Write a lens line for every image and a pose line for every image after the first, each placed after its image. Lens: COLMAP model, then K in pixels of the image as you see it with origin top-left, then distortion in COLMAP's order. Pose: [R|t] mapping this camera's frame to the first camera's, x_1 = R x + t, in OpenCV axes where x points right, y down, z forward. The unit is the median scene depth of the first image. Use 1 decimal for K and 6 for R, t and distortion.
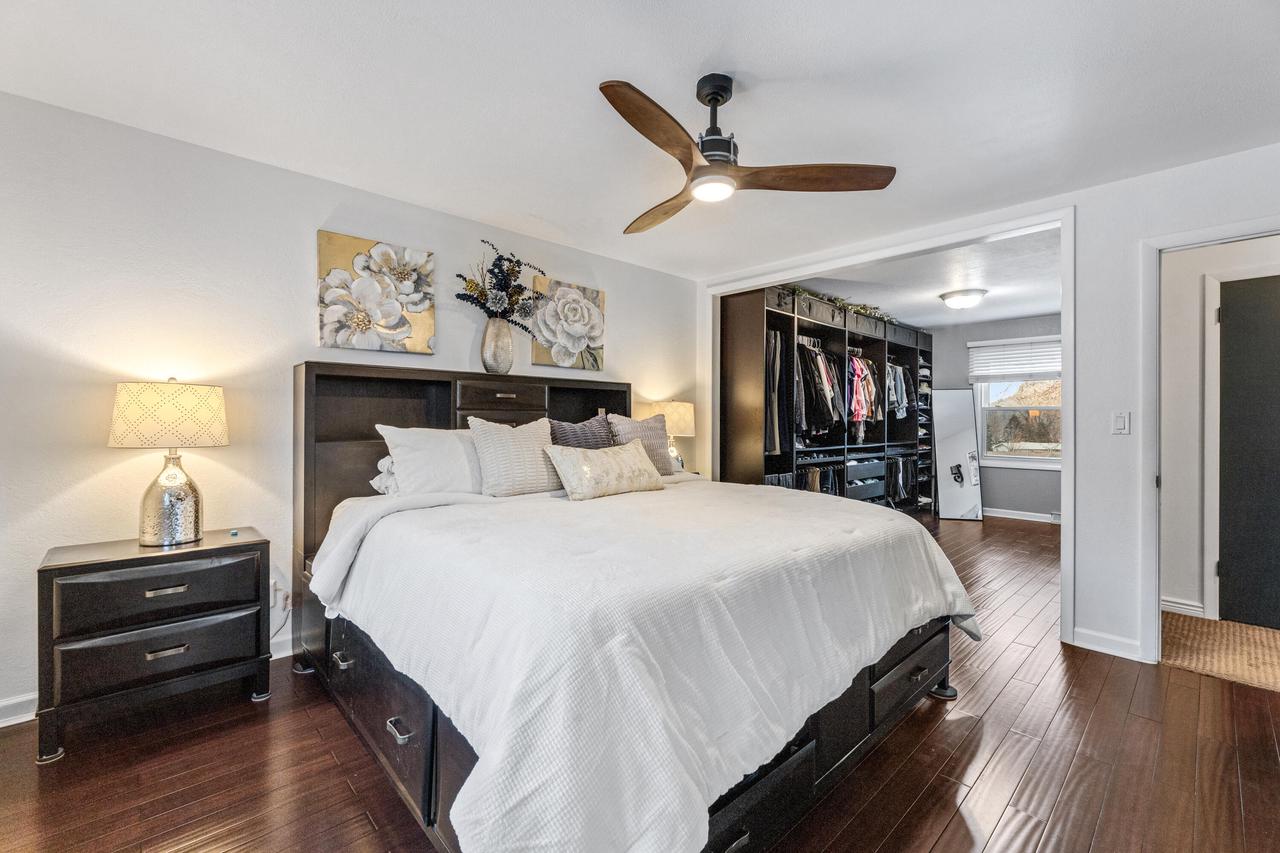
lens RADIAL K [[519.5, 0, 647.9], [0, 519.5, 418.2], [0, 0, 1]] dist [-0.002192, -0.000376]
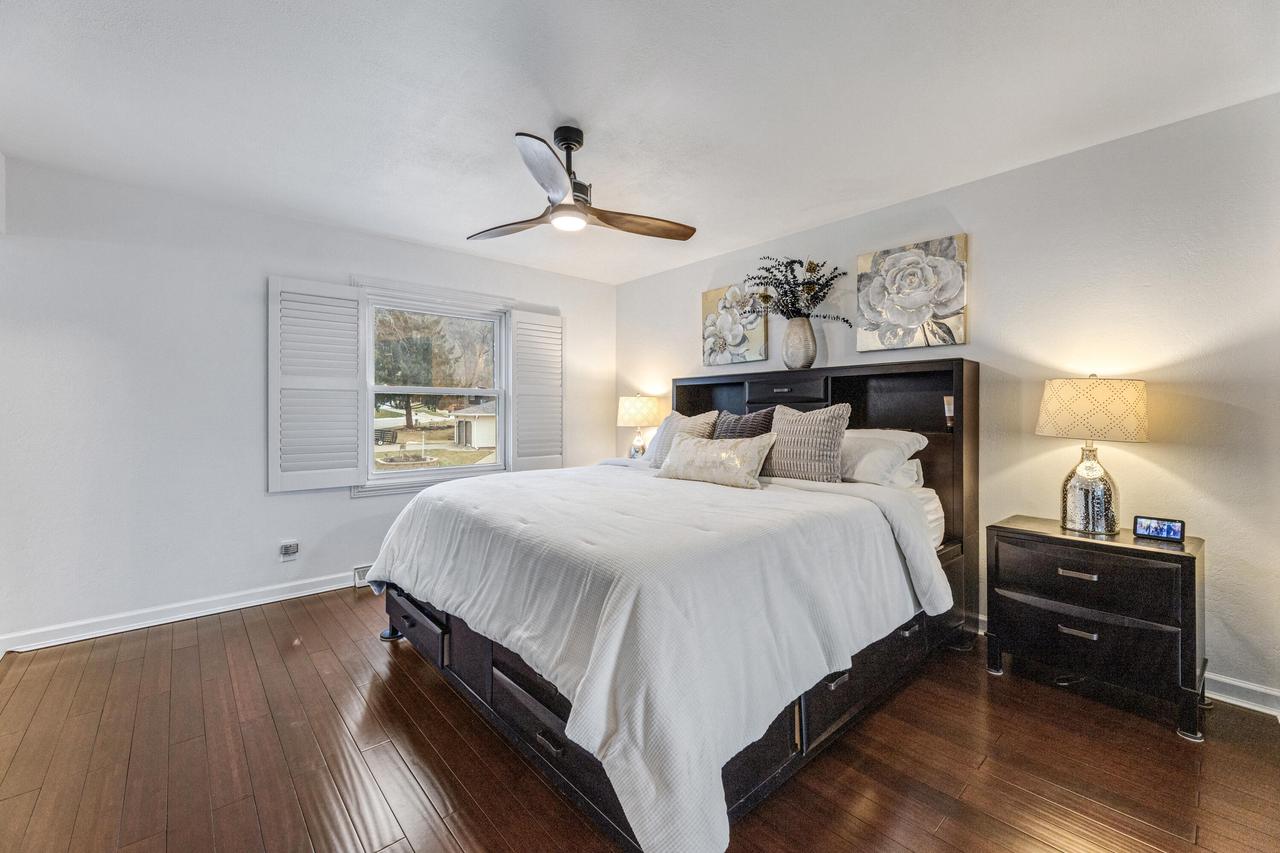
lens RADIAL K [[519.5, 0, 632.3], [0, 519.5, 414.6], [0, 0, 1]] dist [-0.002192, -0.000376]
pose [[-0.028404, 0.000722, -0.999596, 0.352970], [0.006656, 0.999978, 0.000533, 0.001889], [0.999574, -0.006638, -0.028408, 0.307677]]
